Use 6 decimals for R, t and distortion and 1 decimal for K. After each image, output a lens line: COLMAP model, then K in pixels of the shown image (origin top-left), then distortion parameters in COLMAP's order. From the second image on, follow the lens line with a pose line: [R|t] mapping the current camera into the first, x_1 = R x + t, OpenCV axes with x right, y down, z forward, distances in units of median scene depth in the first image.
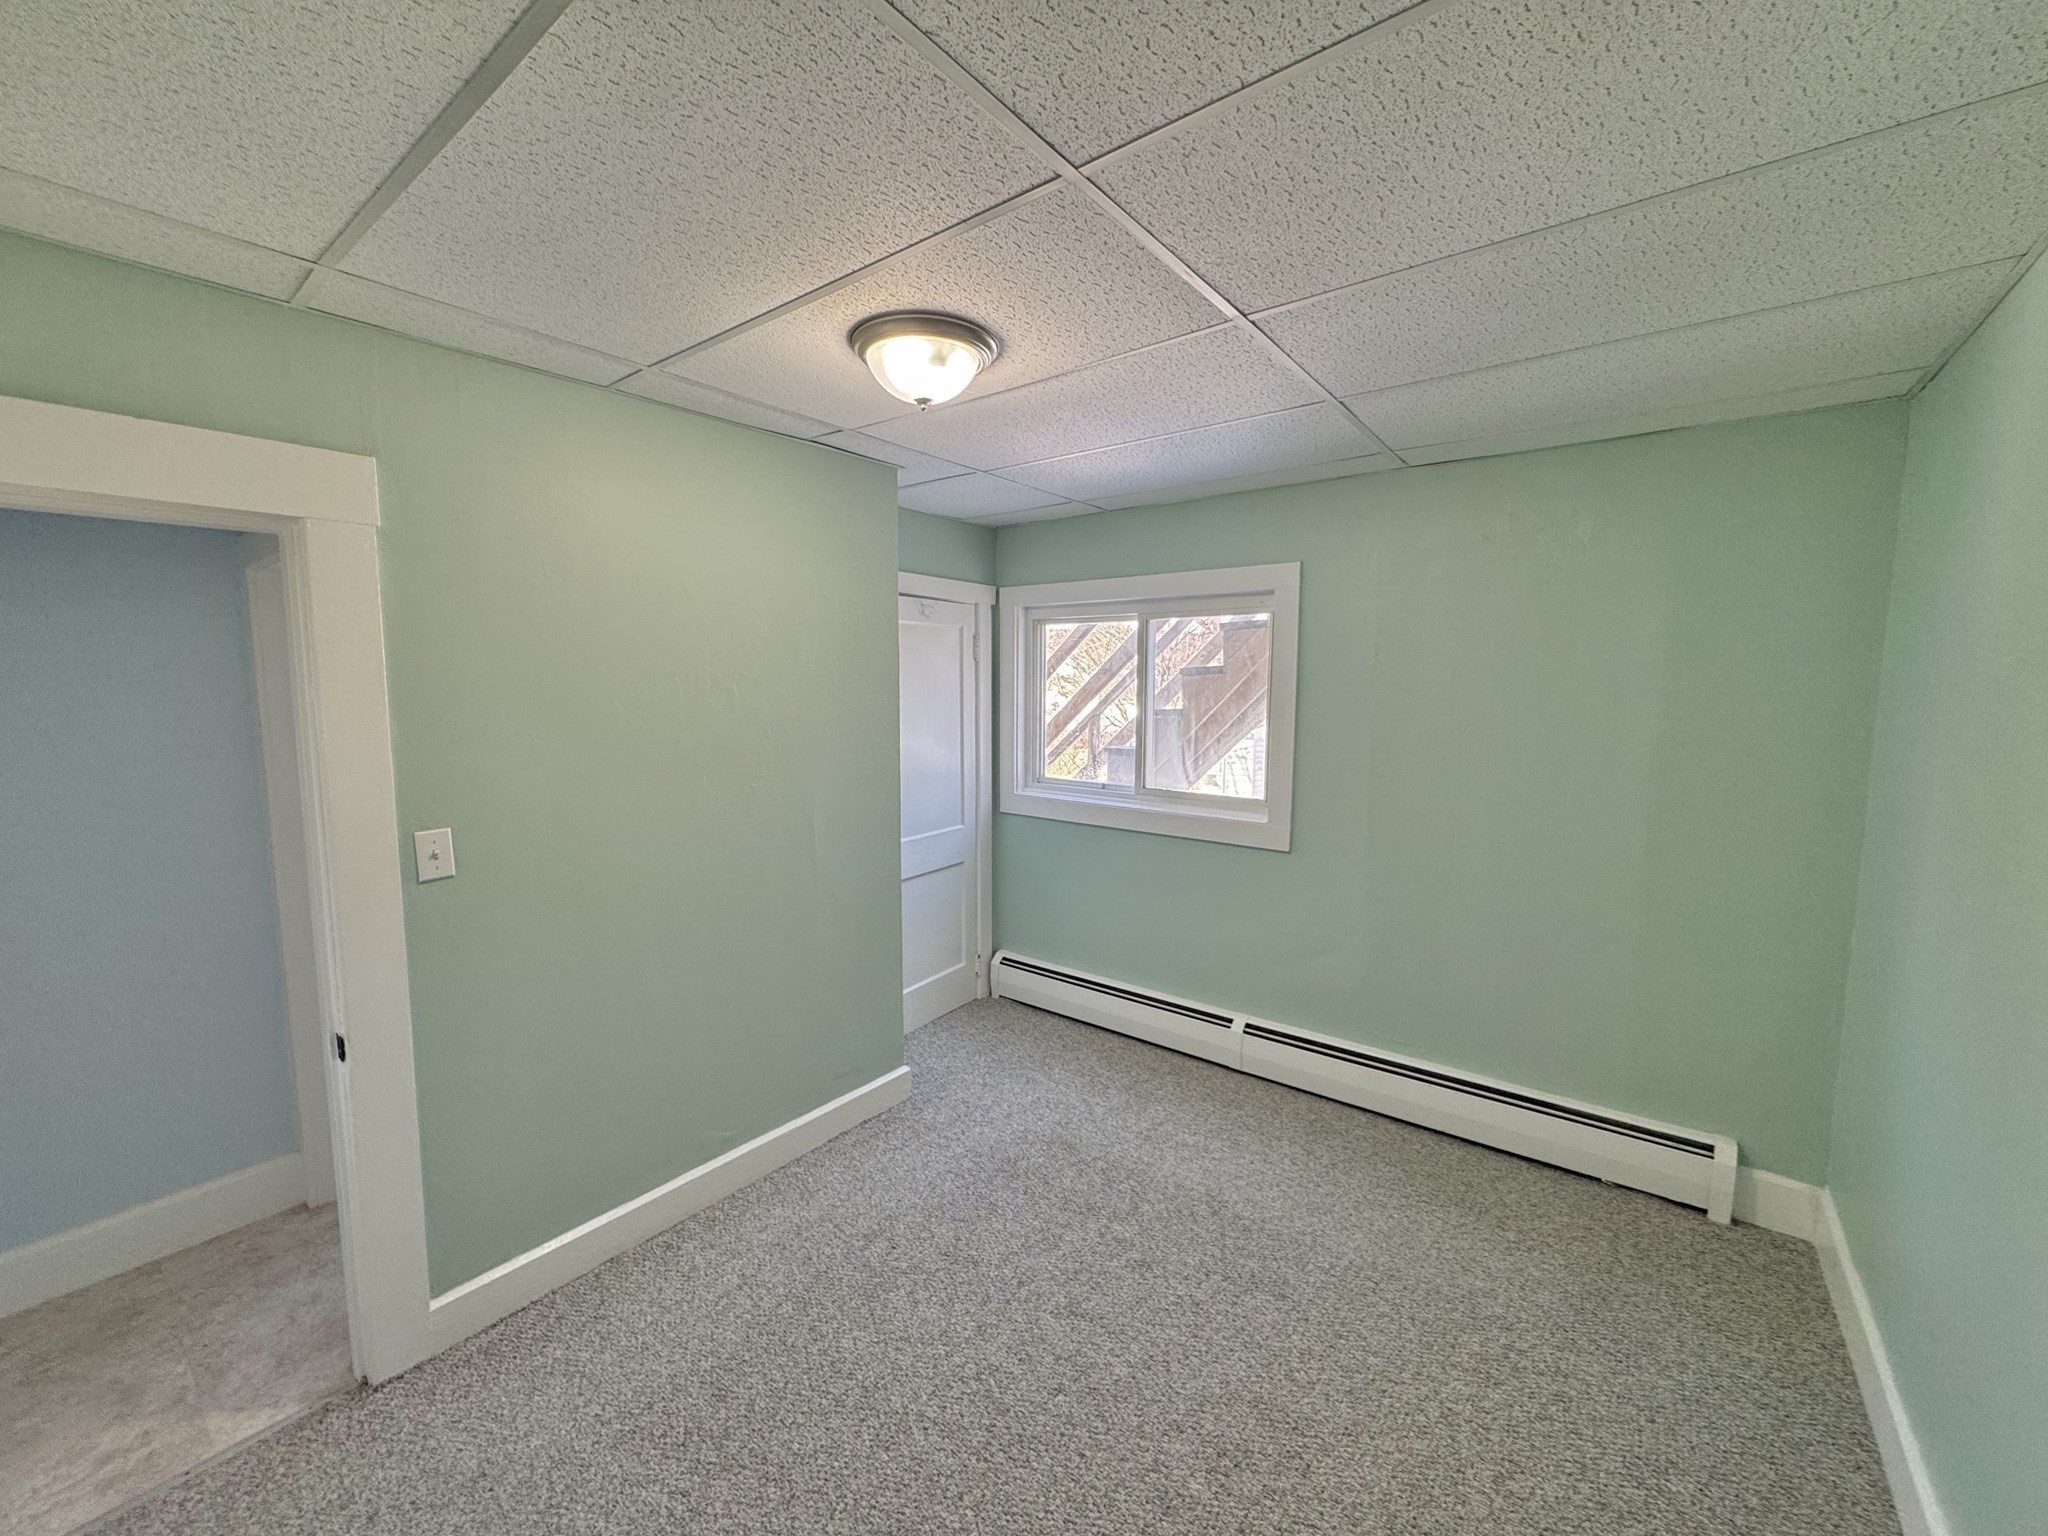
lens RADIAL K [[816.0, 0, 1024.0], [0, 816.0, 768.0], [0, 0, 1]] dist [0.000797, -0.000240]
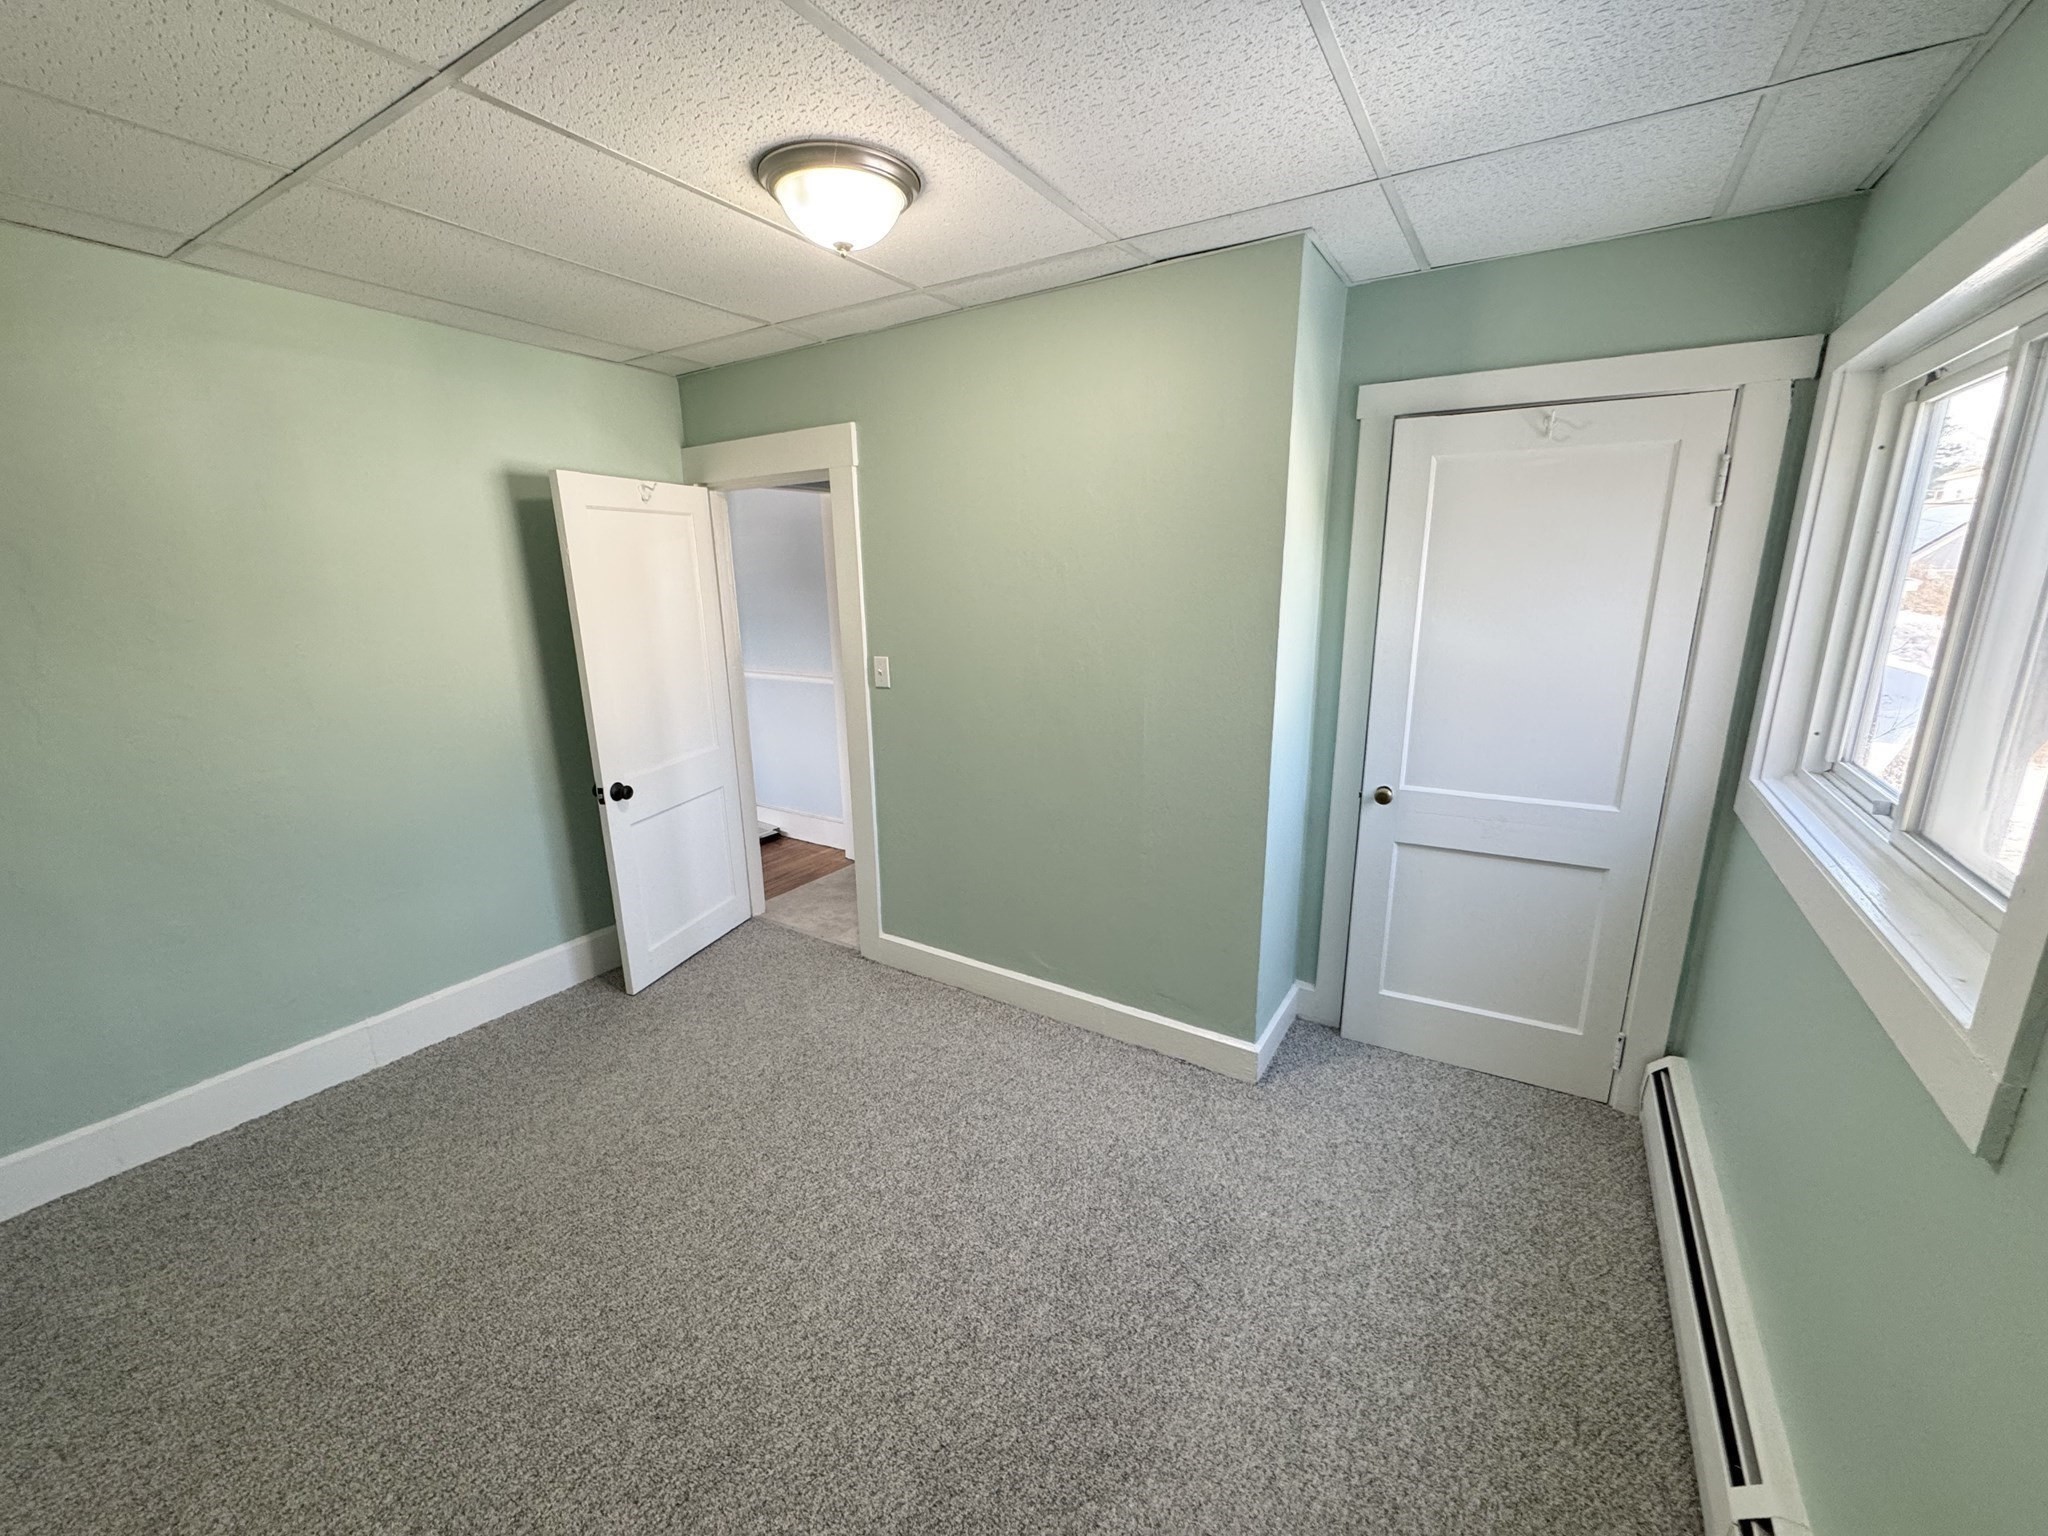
lens RADIAL K [[816.0, 0, 1024.0], [0, 816.0, 768.0], [0, 0, 1]] dist [0.000797, -0.000240]
pose [[0.099356, 0.234598, -0.967002, 0.814322], [-0.090857, 0.969889, 0.225964, -0.090683], [0.990895, 0.065408, 0.117679, 0.987359]]
